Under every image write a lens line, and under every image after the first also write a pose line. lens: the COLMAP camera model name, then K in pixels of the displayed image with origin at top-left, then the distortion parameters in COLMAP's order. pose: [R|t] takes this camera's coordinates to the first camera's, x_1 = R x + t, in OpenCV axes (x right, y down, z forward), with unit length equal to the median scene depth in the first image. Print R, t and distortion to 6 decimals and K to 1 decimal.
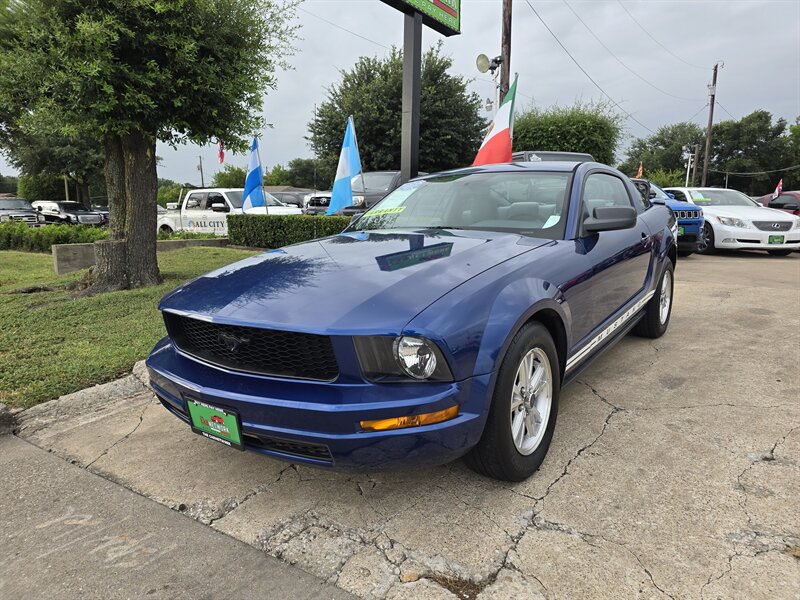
lens RADIAL K [[564.4, 0, 404.9], [0, 564.4, 313.1], [0, 0, 1]] dist [0.062854, -0.065168]
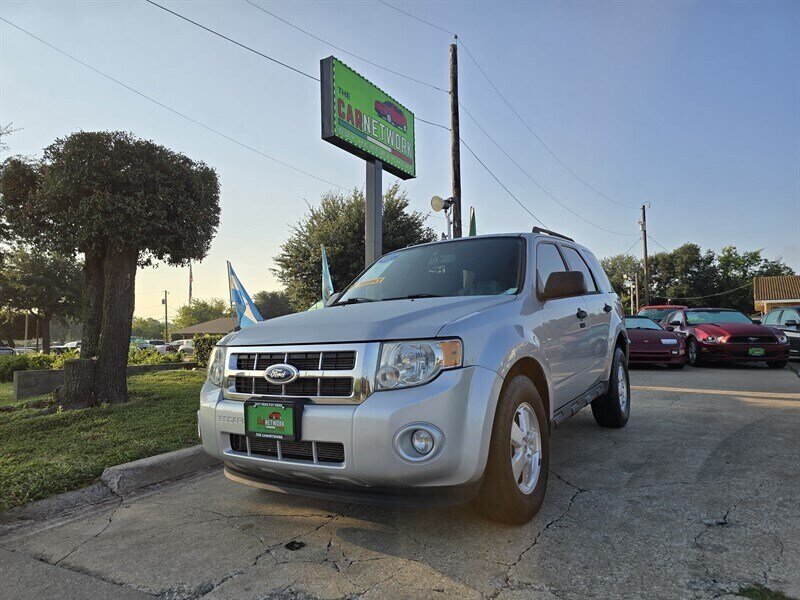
lens RADIAL K [[562.6, 0, 400.5], [0, 562.6, 300.8], [0, 0, 1]] dist [0.067856, -0.067183]
pose [[0.998092, -0.016318, 0.059556, -0.009420], [0.030458, 0.969065, -0.244920, 0.050376], [-0.053717, 0.246266, 0.967713, -0.051511]]
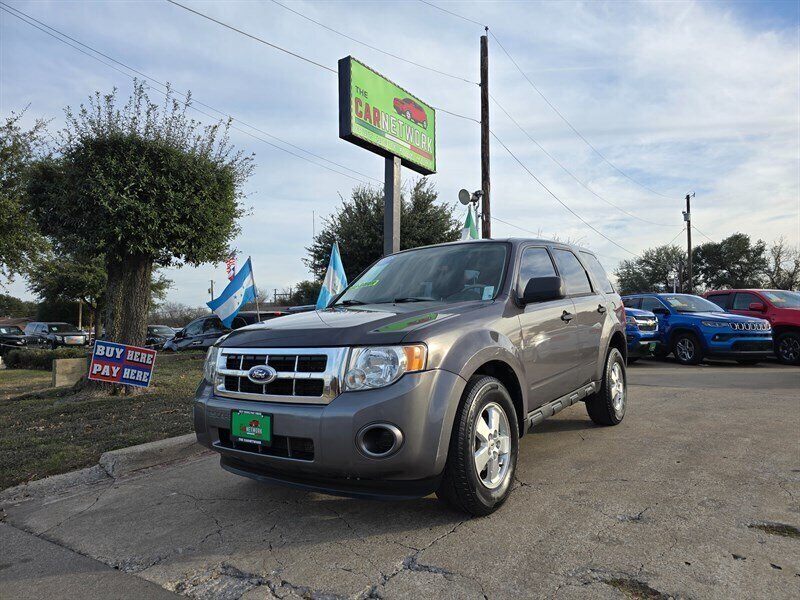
lens RADIAL K [[561.8, 0, 405.0], [0, 561.8, 300.8], [0, 0, 1]] dist [0.061388, -0.059817]
pose [[0.999902, -0.010935, -0.008713, 0.101458], [0.008660, 0.973615, -0.228032, 0.045051], [0.010976, 0.227934, 0.973615, -0.109222]]
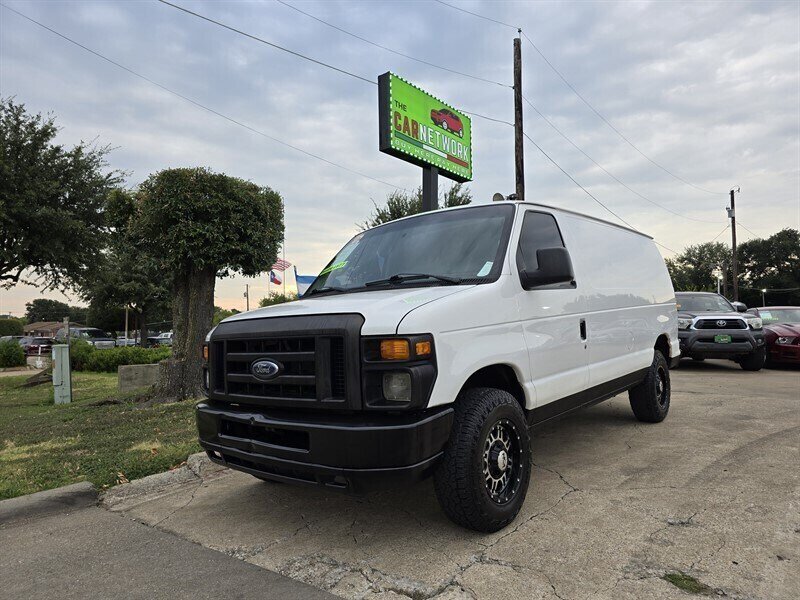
lens RADIAL K [[564.9, 0, 392.3], [0, 564.9, 302.6], [0, 0, 1]] dist [0.064140, -0.061928]
pose [[0.996279, -0.021009, -0.083589, 0.062667], [0.001465, 0.973824, -0.227300, 0.037206], [0.086176, 0.226332, 0.970231, -0.193555]]
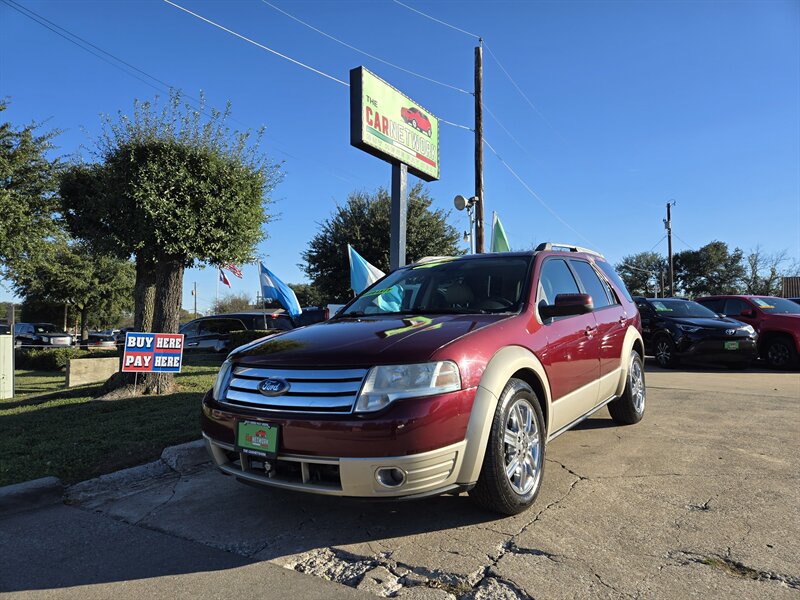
lens RADIAL K [[558.3, 0, 396.9], [0, 558.3, 291.7], [0, 0, 1]] dist [0.071493, -0.064994]
pose [[0.999900, -0.002246, 0.013939, -0.016431], [0.005663, 0.968173, -0.250219, 0.055825], [-0.012933, 0.250273, 0.968089, -0.147478]]
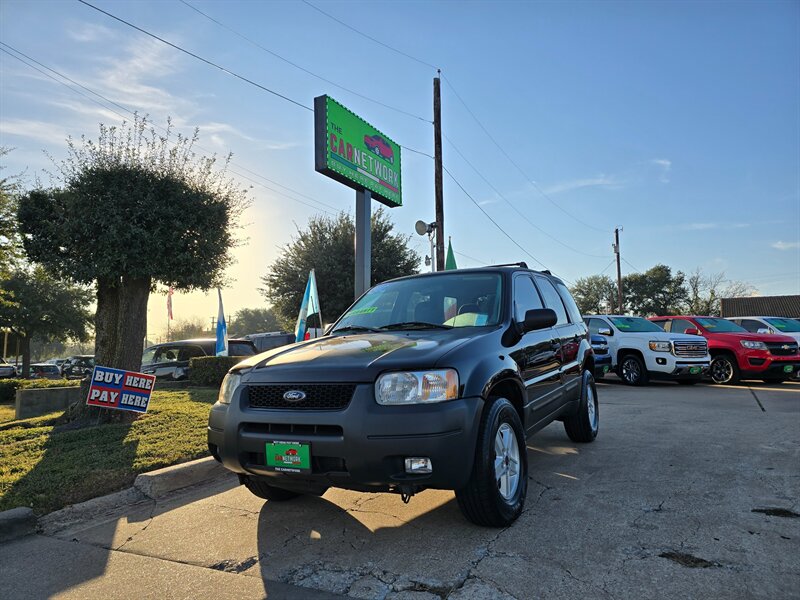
lens RADIAL K [[559.9, 0, 406.7], [0, 559.9, 297.4], [0, 0, 1]] dist [0.064891, -0.063720]
pose [[0.994593, -0.009279, 0.103436, -0.041952], [0.037975, 0.959518, -0.279076, 0.066194], [-0.096659, 0.281495, 0.954682, -0.184027]]
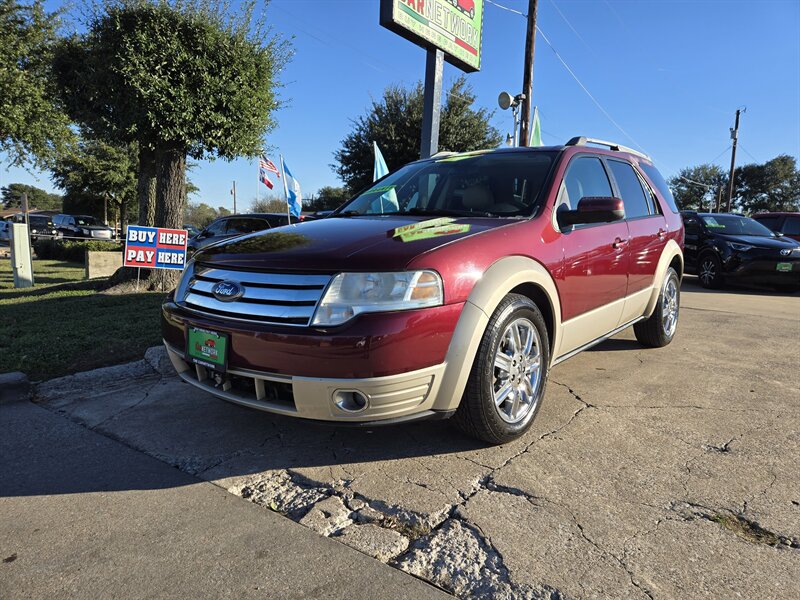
lens RADIAL K [[558.7, 0, 405.4], [0, 558.7, 301.6], [0, 0, 1]] dist [0.078102, -0.077692]
pose [[0.998367, 0.042286, -0.038404, 0.042397], [-0.044932, 0.996472, -0.070881, 0.042621], [0.035271, 0.072491, 0.996745, -0.047207]]
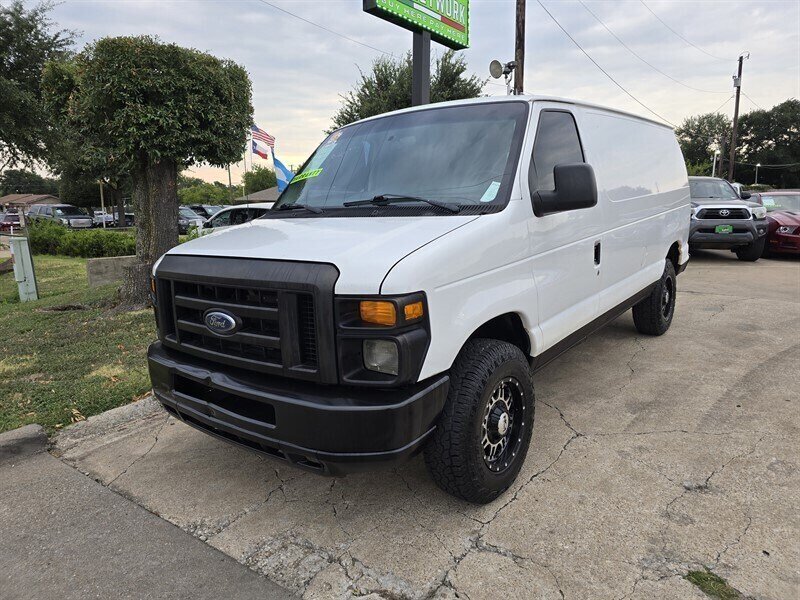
lens RADIAL K [[562.8, 0, 396.8], [0, 562.8, 300.7], [0, 0, 1]] dist [0.069650, -0.072081]
pose [[0.998331, -0.005673, -0.057474, 0.057654], [0.005096, 0.999935, -0.010170, -0.052296], [0.057528, 0.009860, 0.998295, -0.076619]]
